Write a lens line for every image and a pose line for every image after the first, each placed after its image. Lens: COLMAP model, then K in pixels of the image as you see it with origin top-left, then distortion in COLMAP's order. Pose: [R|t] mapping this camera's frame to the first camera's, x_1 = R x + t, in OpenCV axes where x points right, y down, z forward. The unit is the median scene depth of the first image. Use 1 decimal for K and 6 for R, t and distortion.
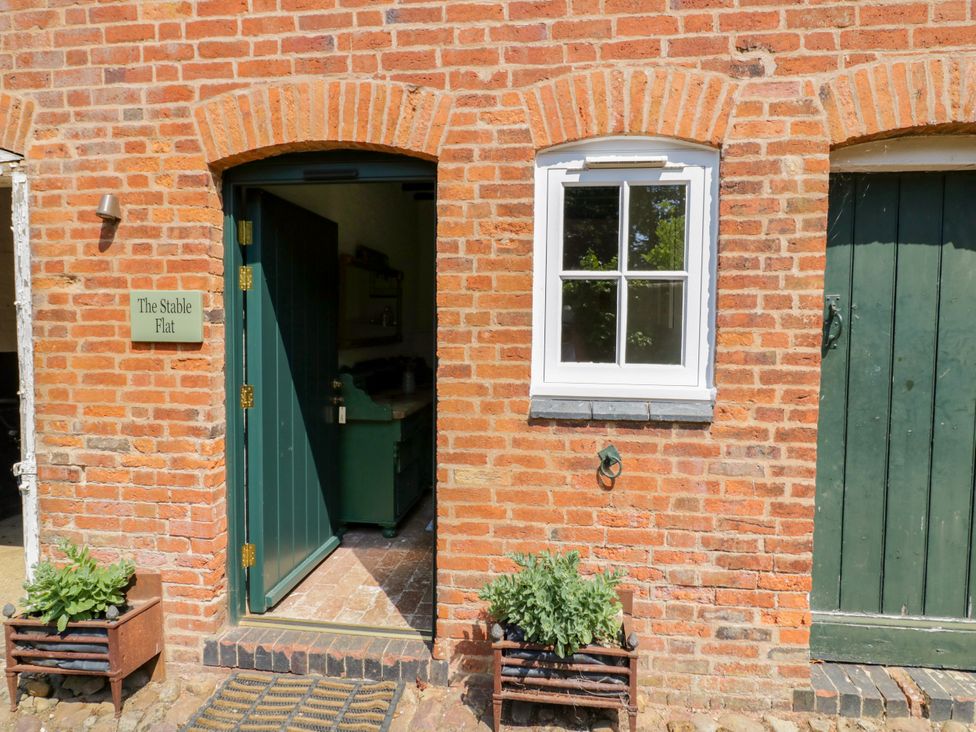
lens RADIAL K [[591.4, 0, 488.6], [0, 591.4, 356.8], [0, 0, 1]] dist [0.002592, -0.011317]
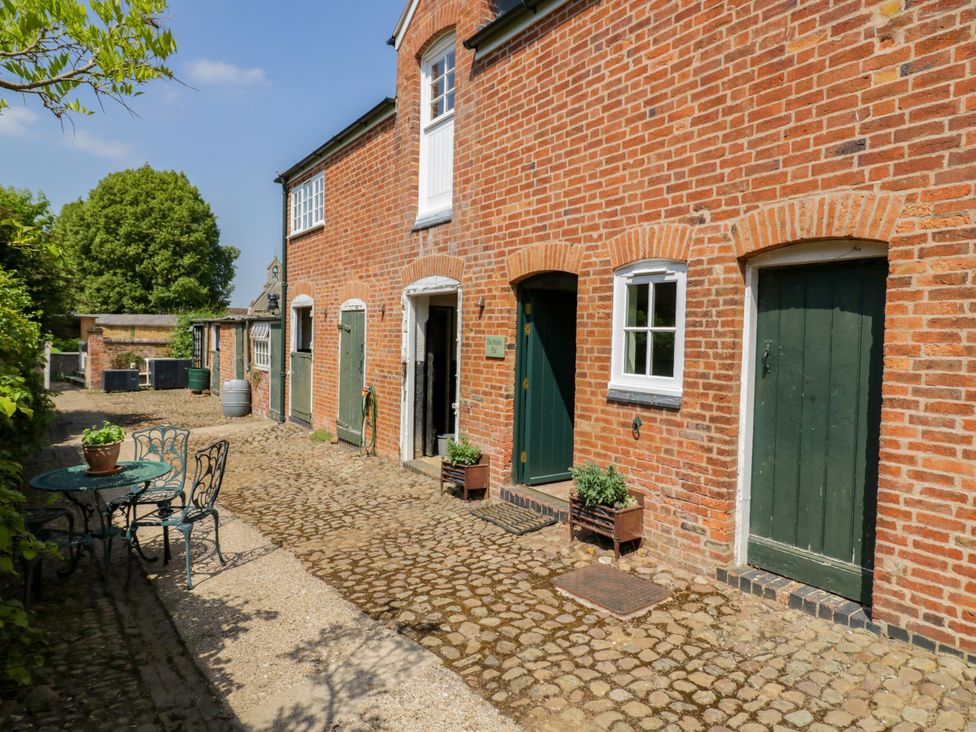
lens RADIAL K [[591.4, 0, 488.6], [0, 591.4, 356.8], [0, 0, 1]] dist [0.002592, -0.011317]
pose [[0.678155, 0.030319, -0.734293, 1.302723], [-0.056819, 0.998321, -0.011255, 0.002640], [0.732719, 0.049355, 0.678739, -0.696953]]
